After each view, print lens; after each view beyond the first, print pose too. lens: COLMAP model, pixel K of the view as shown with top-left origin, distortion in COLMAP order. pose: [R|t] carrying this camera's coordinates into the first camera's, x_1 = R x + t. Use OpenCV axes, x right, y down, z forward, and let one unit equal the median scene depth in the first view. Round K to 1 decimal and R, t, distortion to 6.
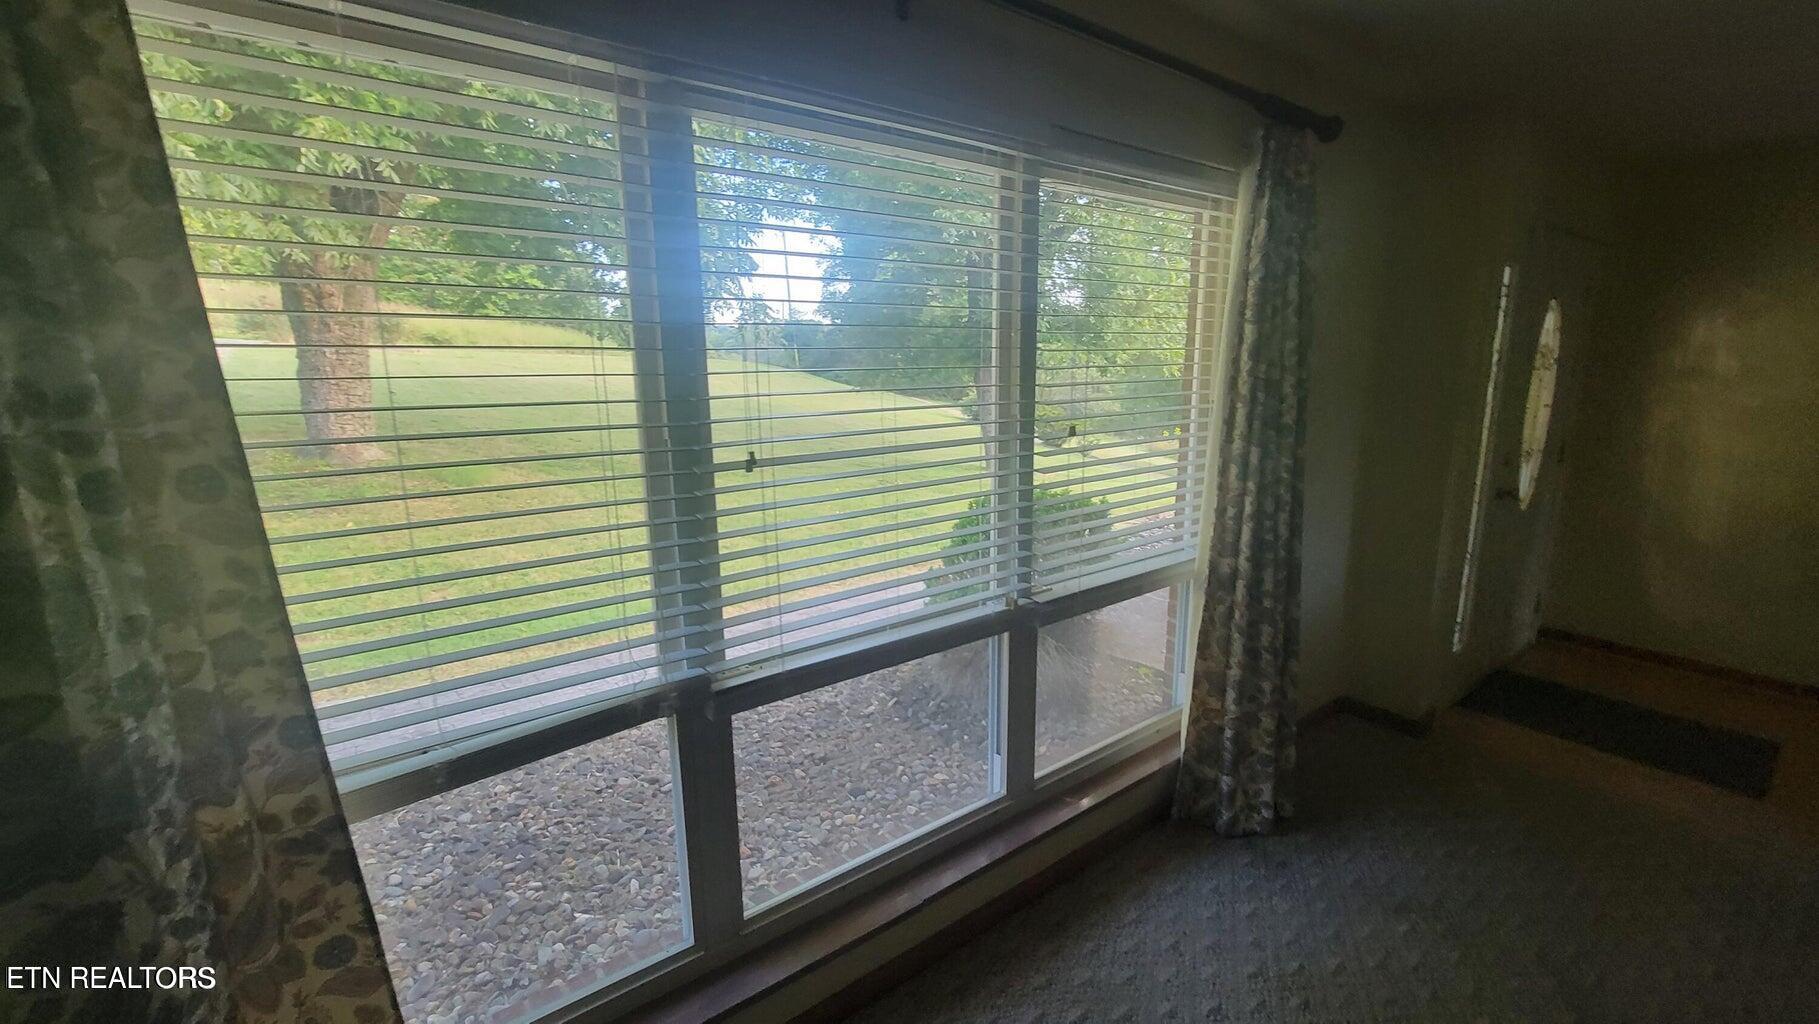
lens RADIAL K [[747.3, 0, 908.0], [0, 747.3, 515.1], [0, 0, 1]] dist [-0.001135, -0.000460]
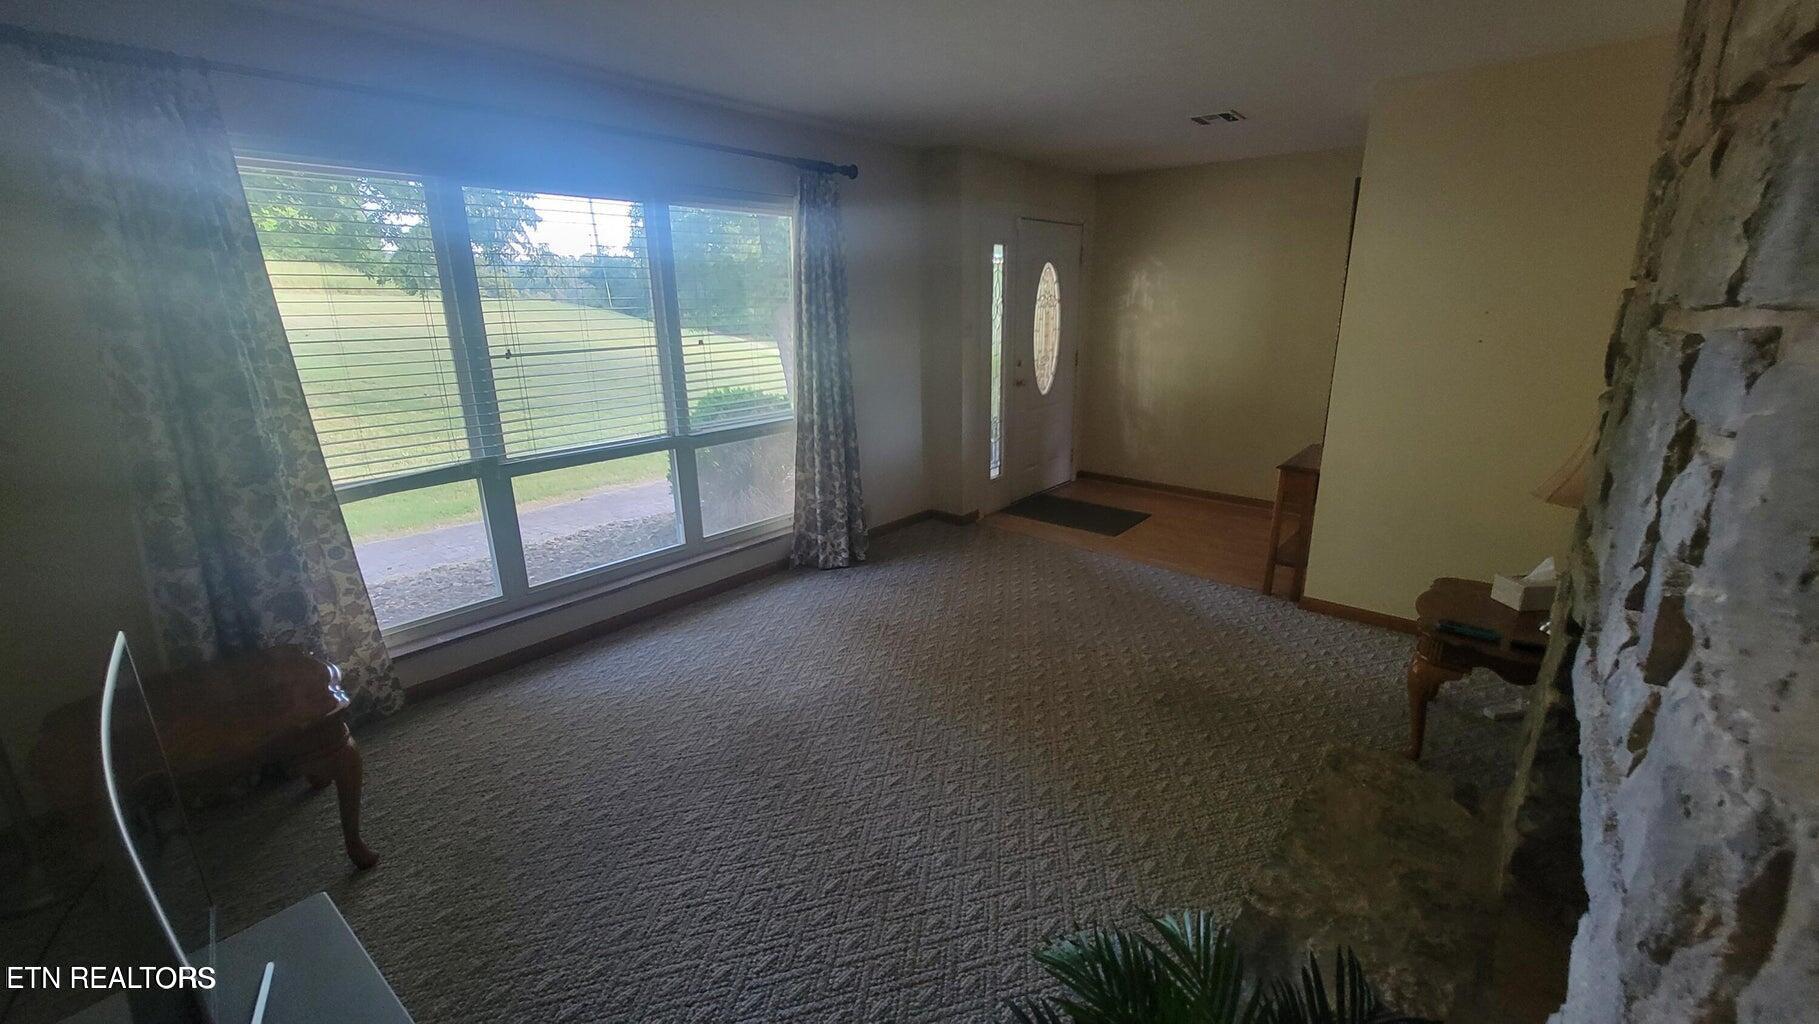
lens RADIAL K [[747.3, 0, 908.0], [0, 747.3, 515.1], [0, 0, 1]] dist [-0.001135, -0.000460]
pose [[0.976976, -0.064404, 0.203396, 0.282761], [0.048976, 0.995591, 0.079999, 0.173047], [-0.207651, -0.068196, 0.975823, -0.866947]]
